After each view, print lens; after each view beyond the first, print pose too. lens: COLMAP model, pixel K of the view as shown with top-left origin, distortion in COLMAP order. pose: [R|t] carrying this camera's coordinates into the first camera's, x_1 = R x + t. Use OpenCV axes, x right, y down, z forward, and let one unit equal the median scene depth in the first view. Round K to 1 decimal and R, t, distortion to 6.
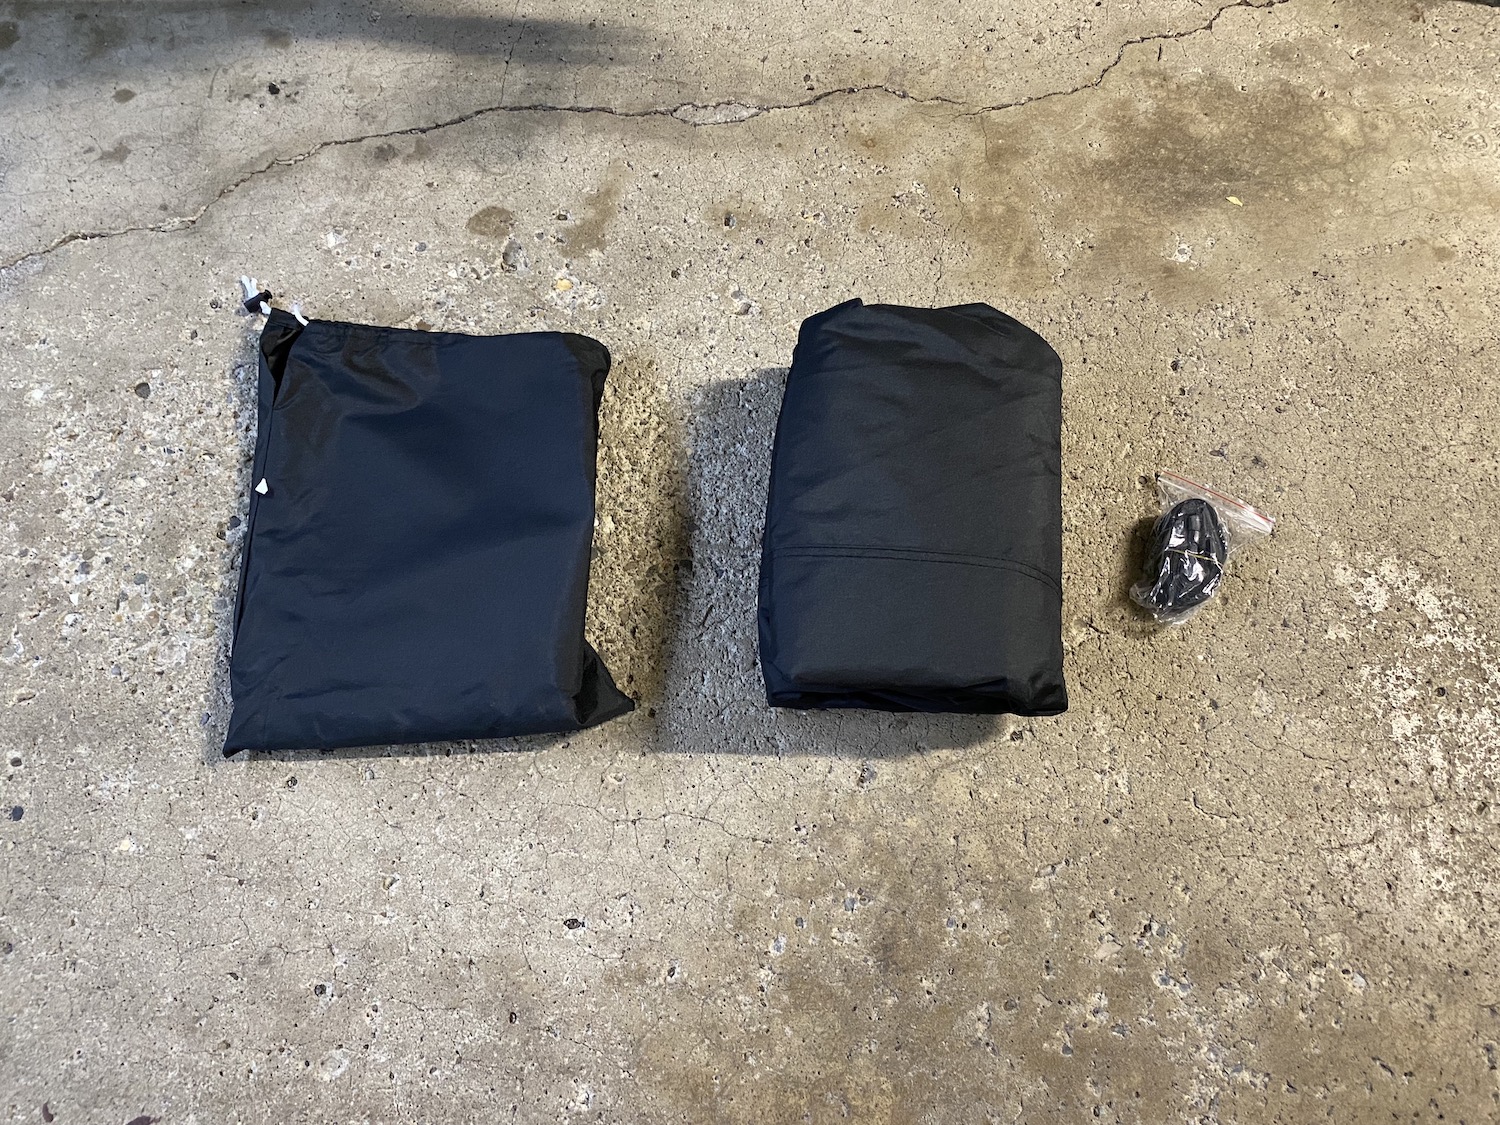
lens RADIAL K [[1149.6, 0, 750.0], [0, 1149.6, 562.5], [0, 0, 1]] dist [0.019829, -0.004186]
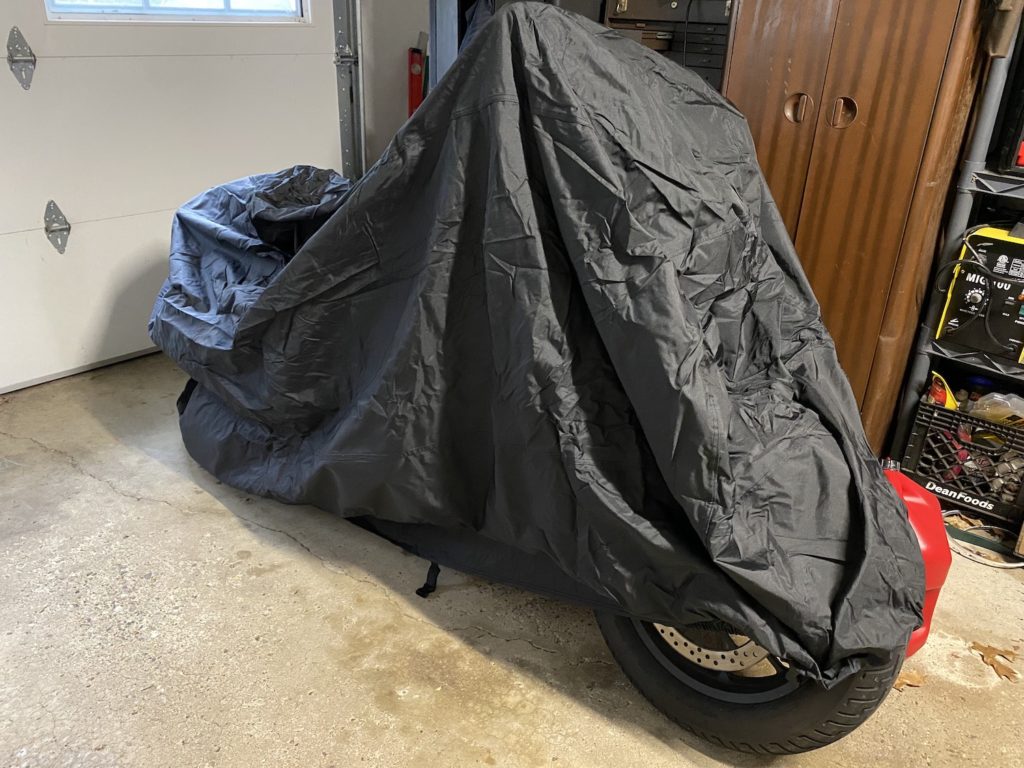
lens RADIAL K [[784.8, 0, 512.0], [0, 784.8, 384.0], [0, 0, 1]] dist [0.019829, -0.004186]
pose [[0.745291, 0.275526, -0.607147, 1.338758], [-0.637578, 0.560884, -0.528114, 0.072618], [0.195030, 0.780701, 0.593691, -0.351250]]
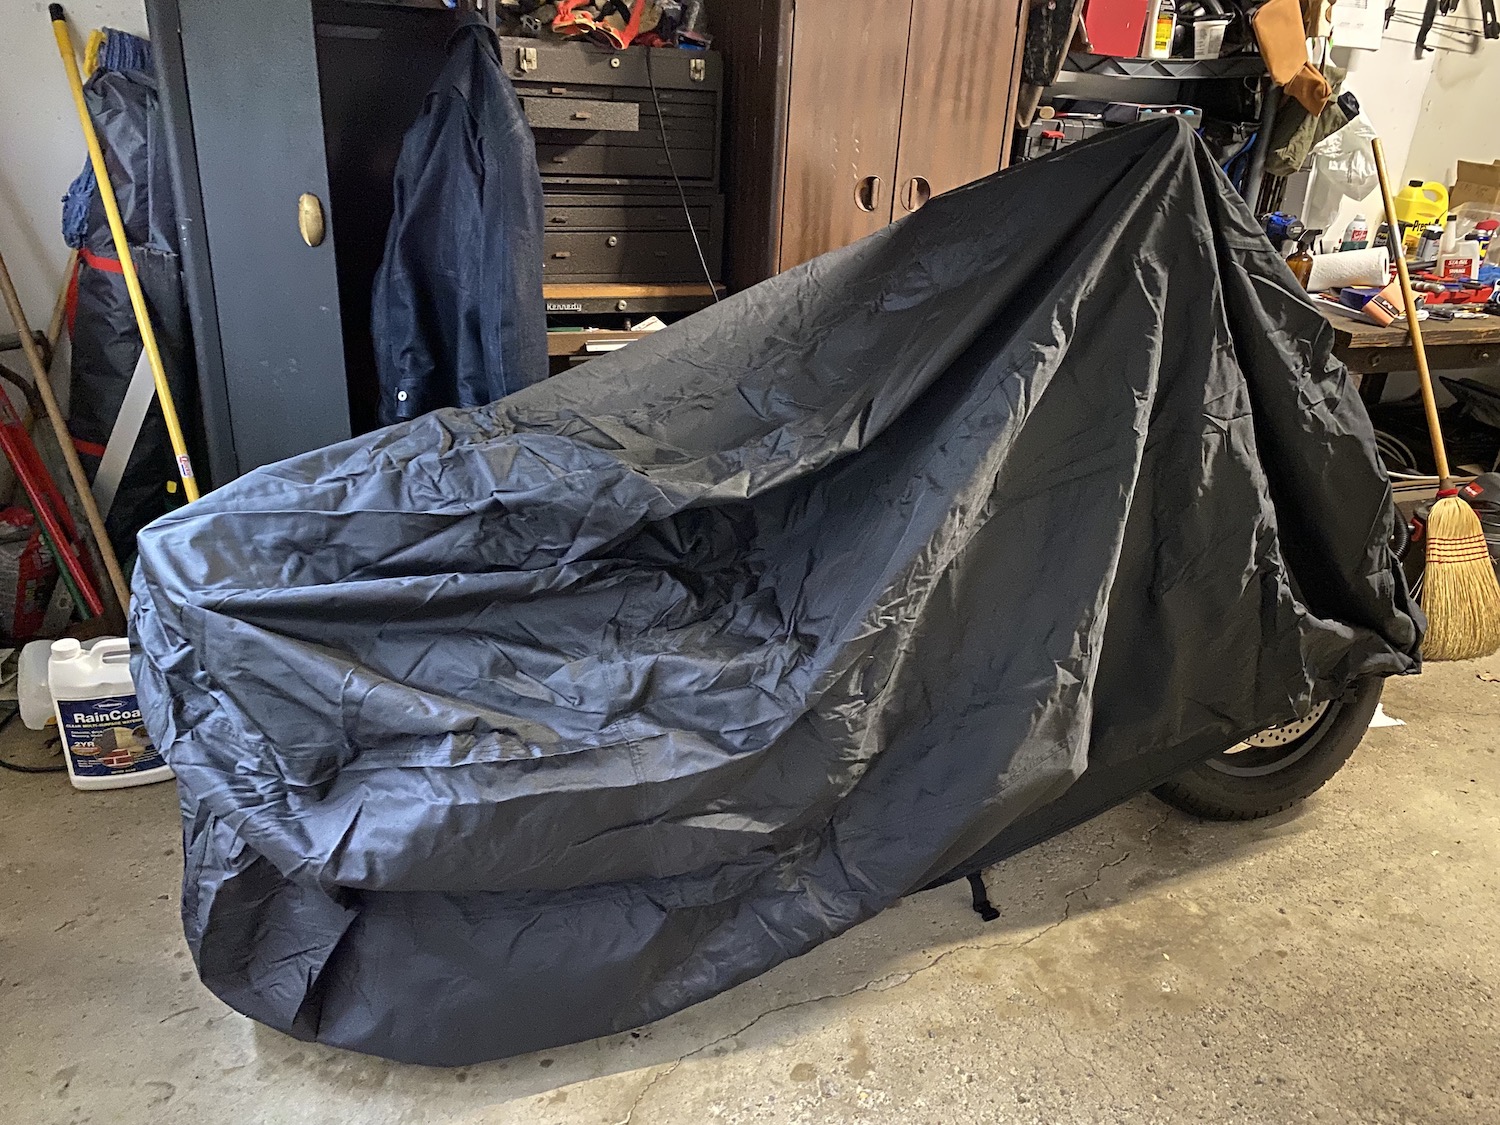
lens RADIAL K [[1149.6, 0, 750.0], [0, 1149.6, 562.5], [0, 0, 1]] dist [0.019829, -0.004186]
pose [[0.938209, -0.127624, 0.321678, -0.729648], [0.323518, 0.653504, -0.684301, 0.321436], [-0.122885, 0.746086, 0.654412, -0.583667]]
